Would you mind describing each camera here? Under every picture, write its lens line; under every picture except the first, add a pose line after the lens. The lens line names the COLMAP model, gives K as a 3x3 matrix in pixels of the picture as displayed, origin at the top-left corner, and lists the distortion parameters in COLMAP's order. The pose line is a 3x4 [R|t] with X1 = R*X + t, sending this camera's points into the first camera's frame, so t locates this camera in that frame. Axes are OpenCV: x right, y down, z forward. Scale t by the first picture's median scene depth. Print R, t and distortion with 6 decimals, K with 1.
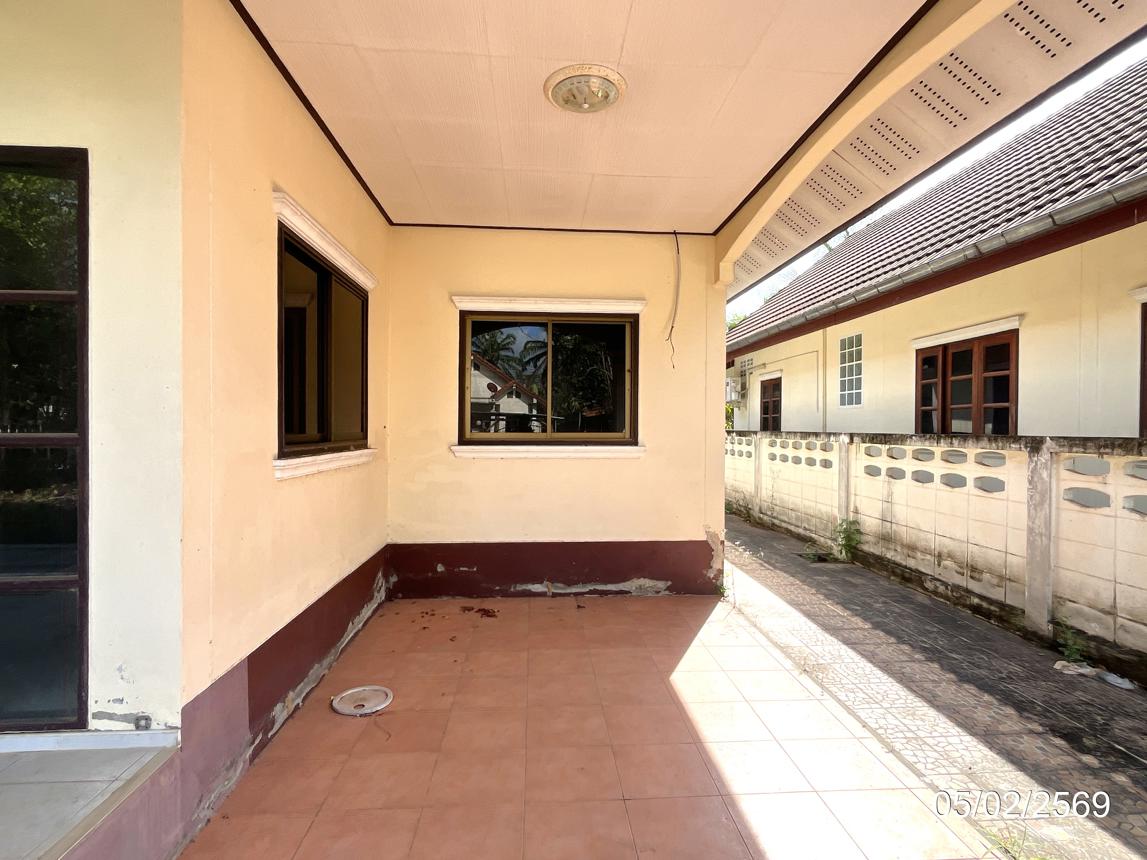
lens RADIAL K [[579.2, 0, 573.5], [0, 579.2, 430.0], [0, 0, 1]] dist [-0.000307, -0.000177]
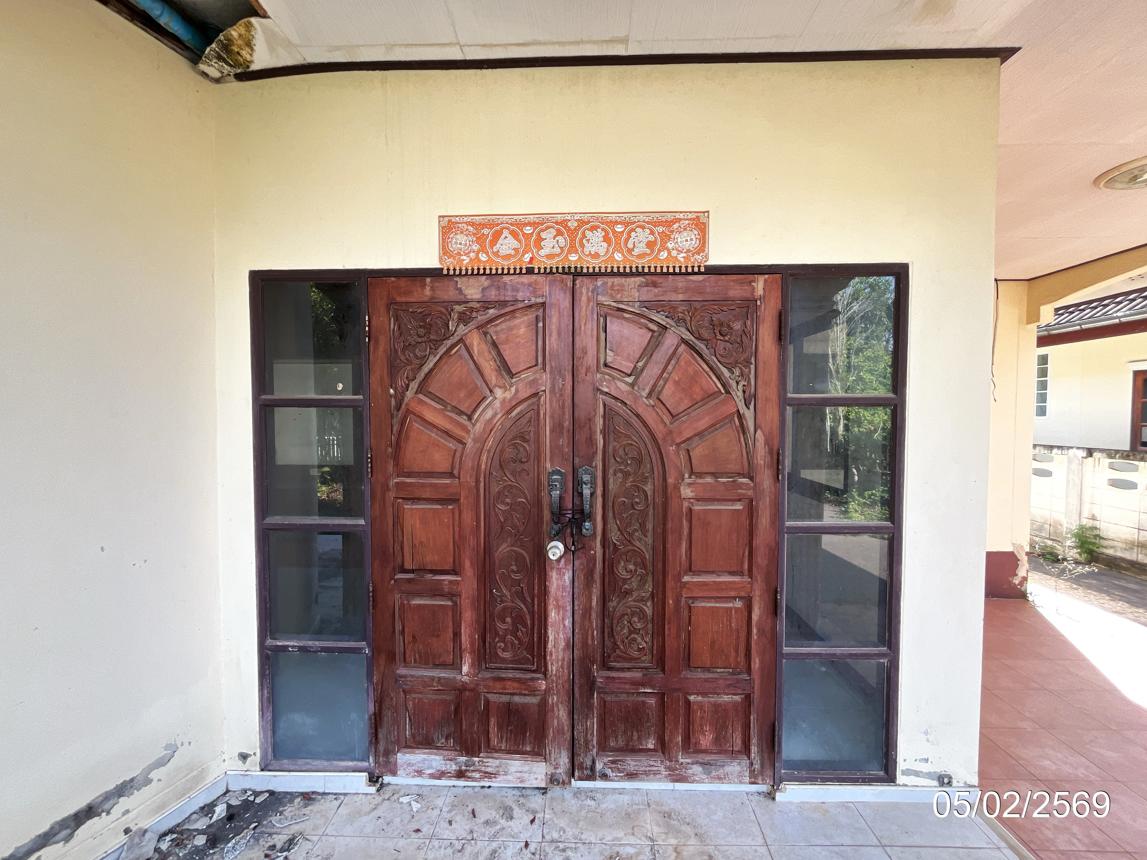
lens RADIAL K [[459.0, 0, 573.5], [0, 459.0, 430.0], [0, 0, 1]] dist [-0.000474, -0.000015]
pose [[0.995192, -0.006115, -0.097751, -0.537047], [0.008618, 0.999645, 0.025206, -0.077345], [0.097563, -0.025927, 0.994892, 0.027478]]
